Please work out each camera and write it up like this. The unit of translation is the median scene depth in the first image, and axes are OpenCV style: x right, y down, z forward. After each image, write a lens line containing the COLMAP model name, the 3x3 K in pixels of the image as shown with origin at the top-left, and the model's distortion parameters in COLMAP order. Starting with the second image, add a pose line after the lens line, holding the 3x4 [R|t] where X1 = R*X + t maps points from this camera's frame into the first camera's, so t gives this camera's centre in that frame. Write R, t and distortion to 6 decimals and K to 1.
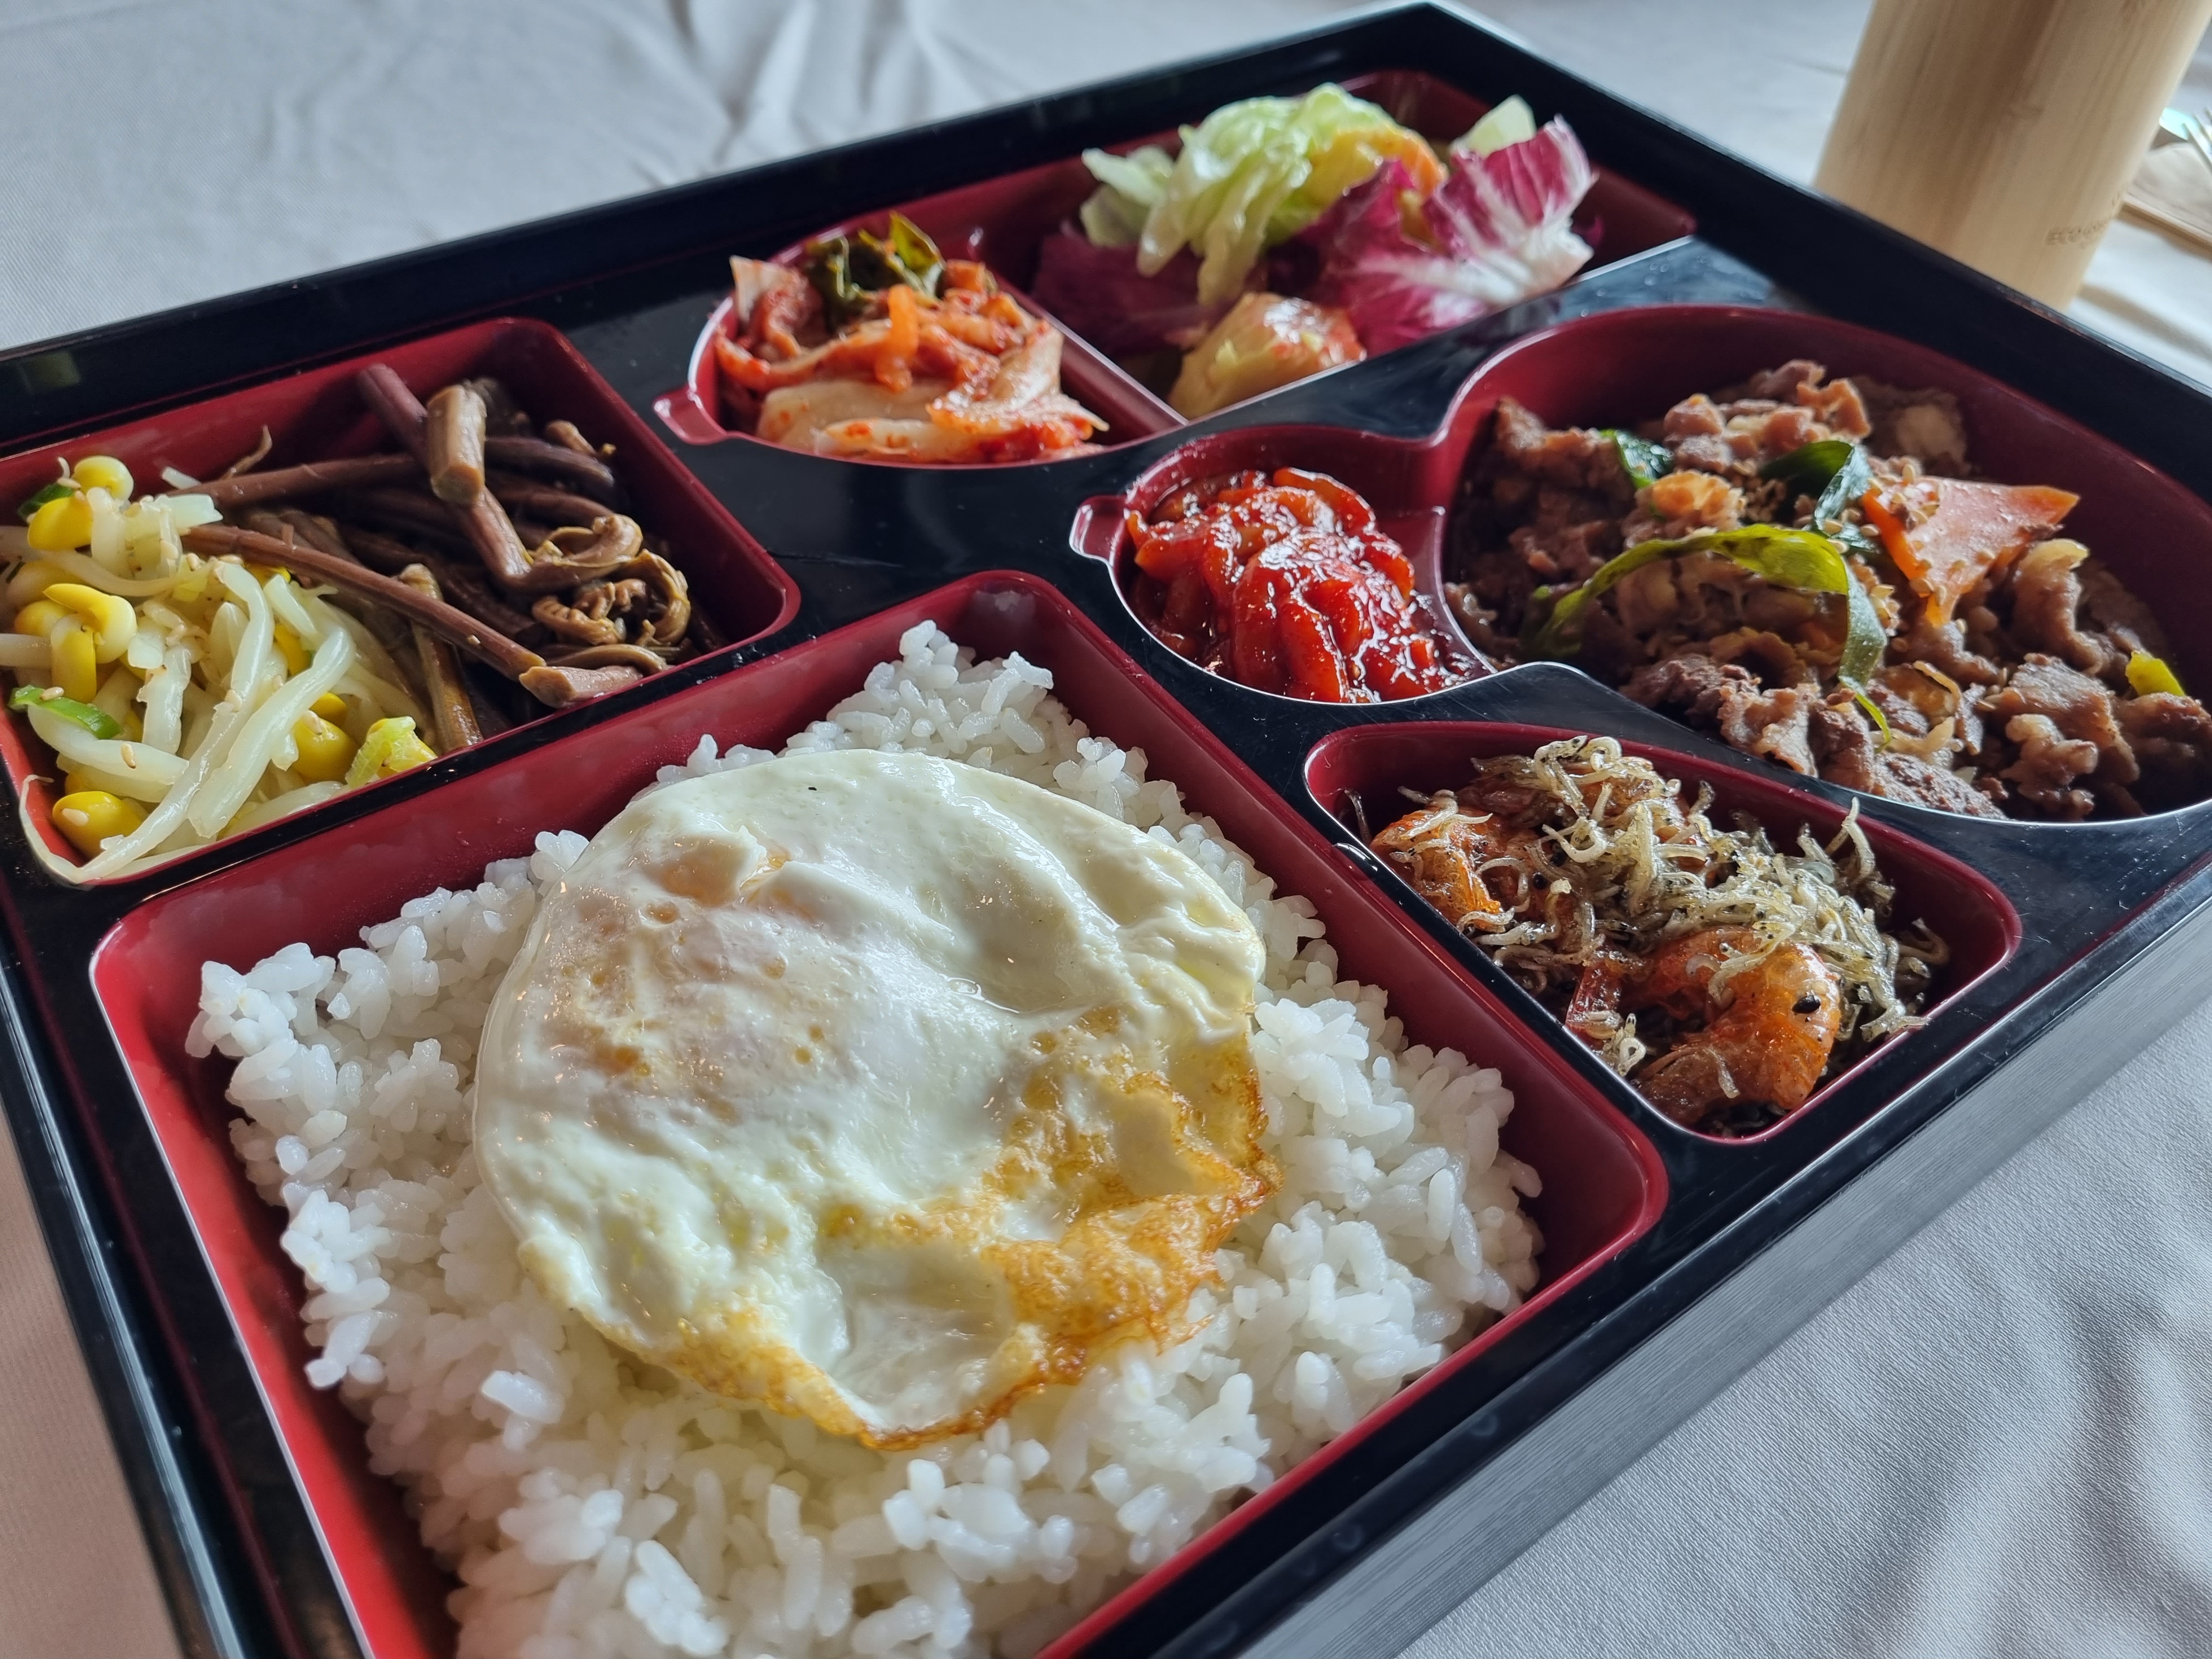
lens RADIAL K [[1699.9, 0, 1106.0], [0, 1699.9, 829.5], [0, 0, 1]] dist [0.001867, -0.000807]
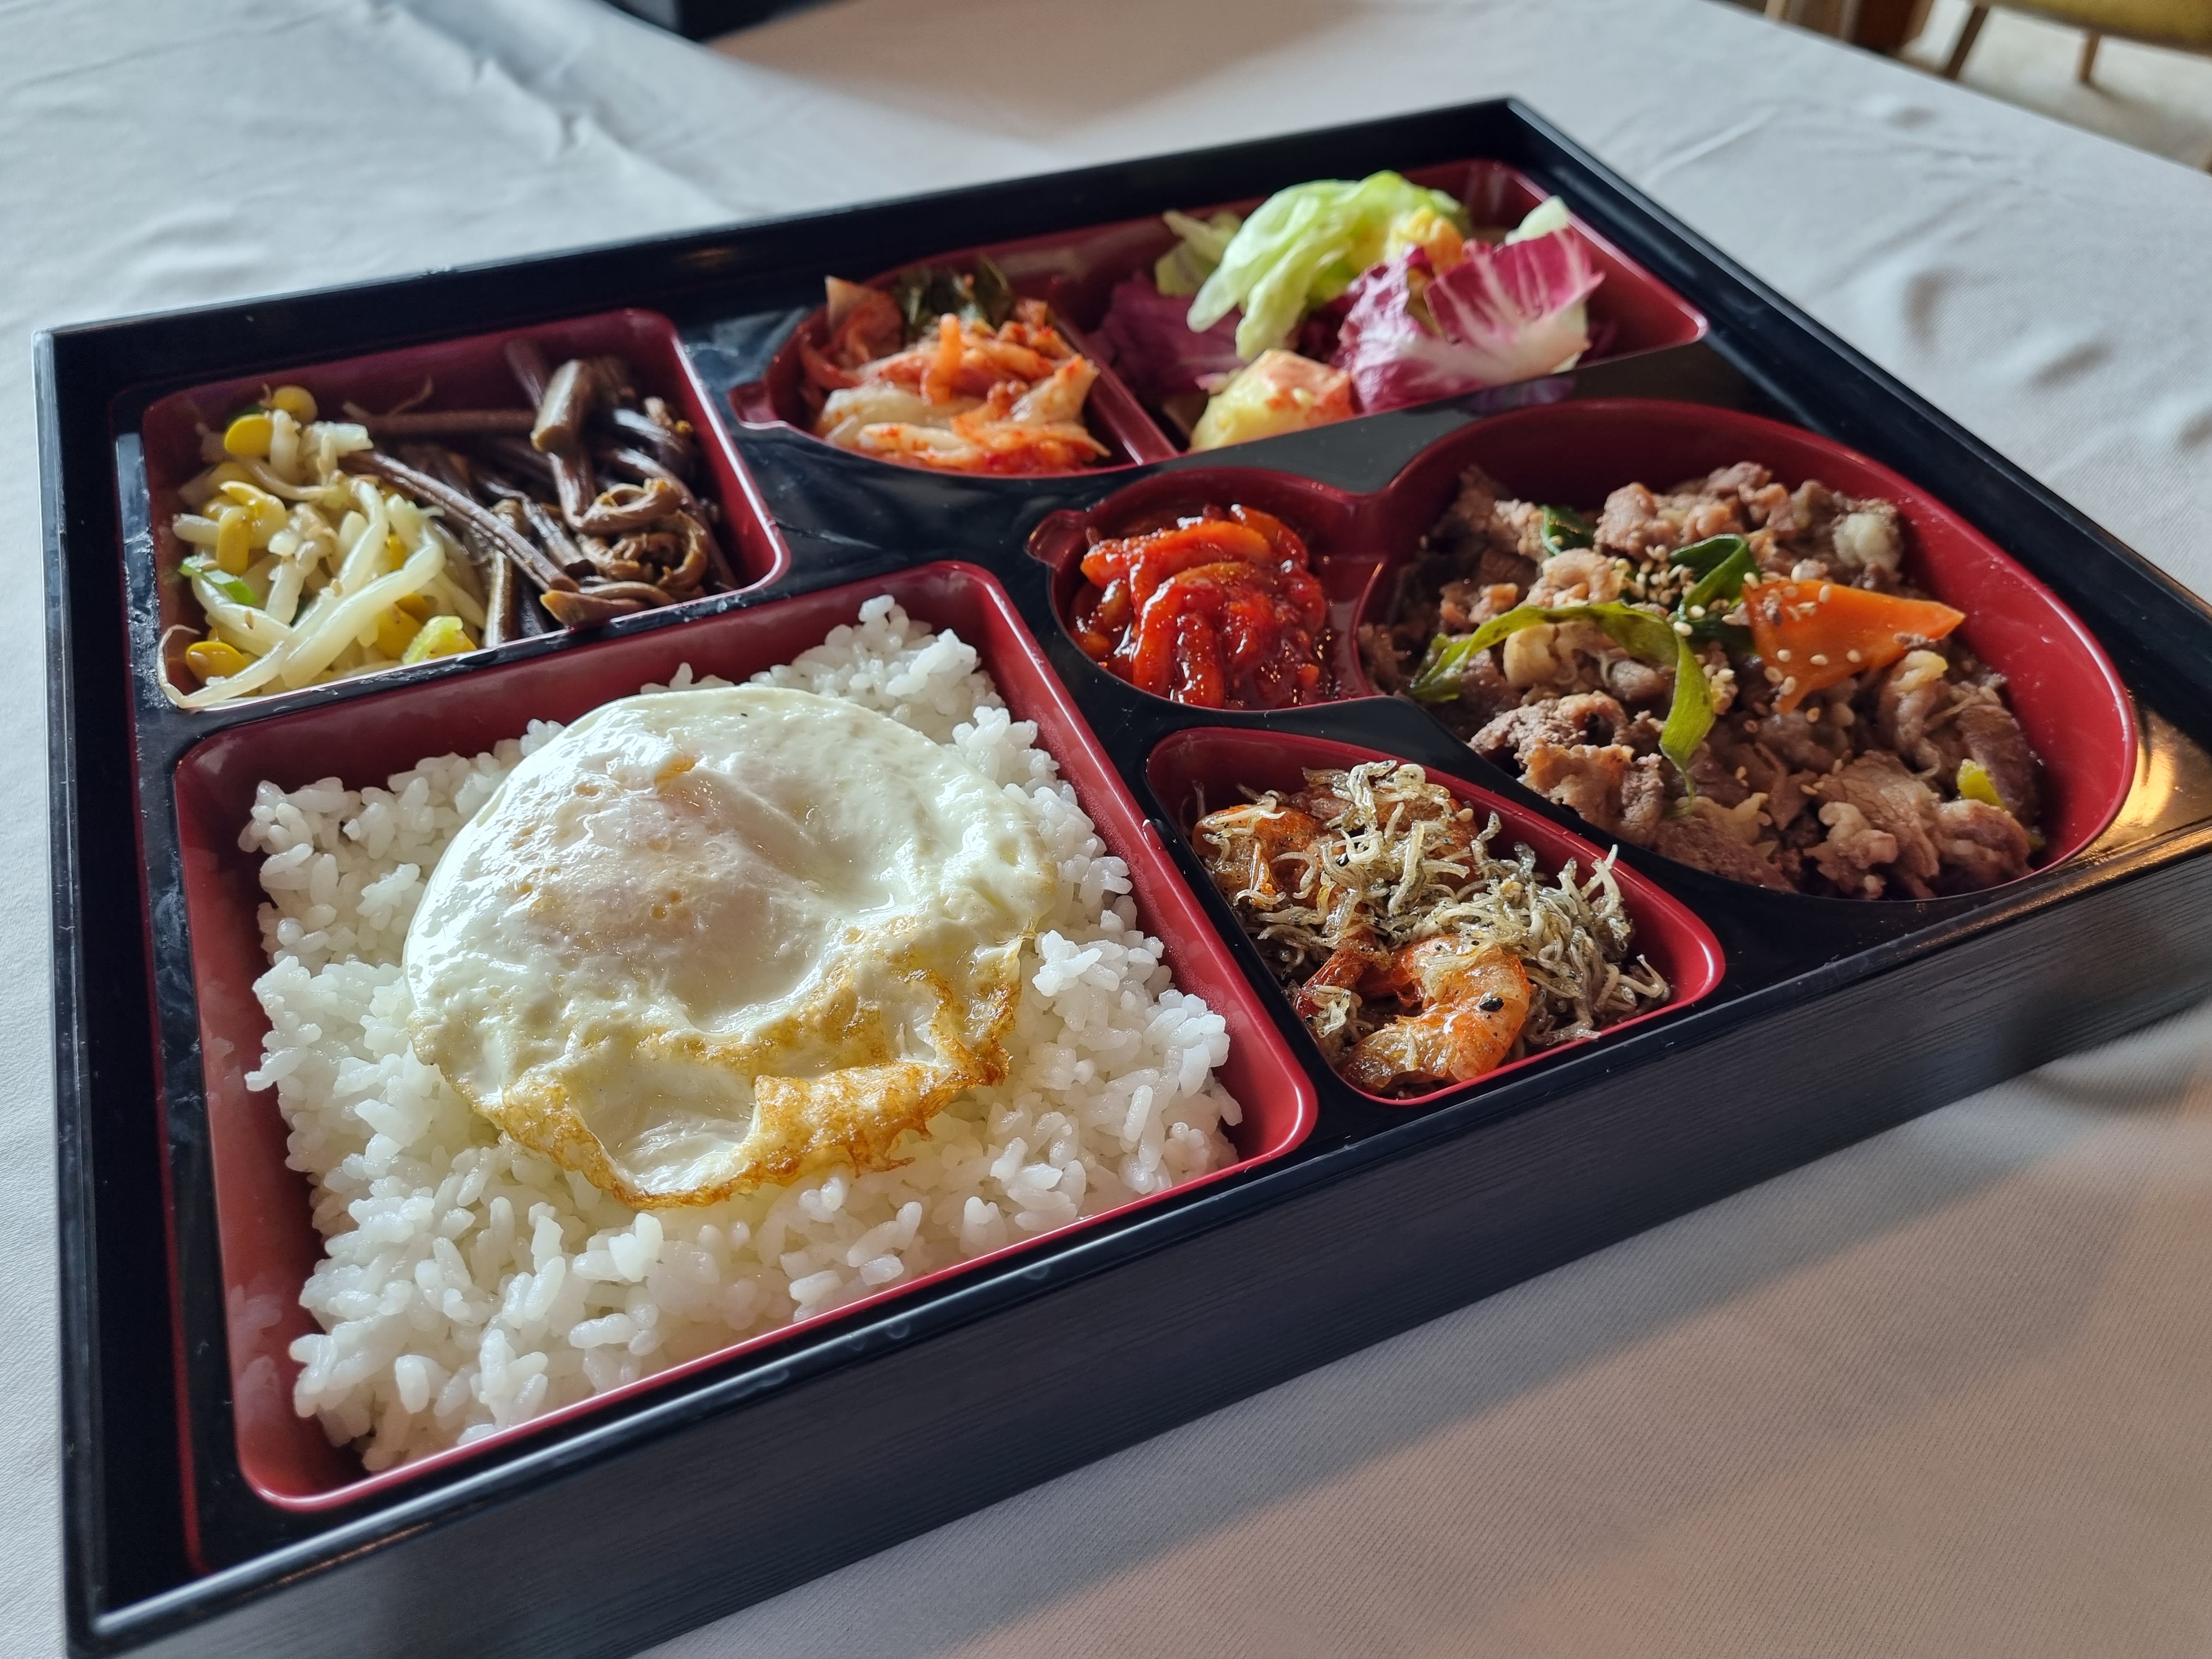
lens RADIAL K [[1651.6, 0, 1099.0], [0, 1651.6, 833.4], [0, 0, 1]] dist [0.001450, 0.000010]
pose [[0.979790, 0.143700, -0.139148, 0.227485], [-0.144099, 0.989537, 0.007256, 0.013703], [0.138735, 0.012942, 0.990245, -0.131905]]
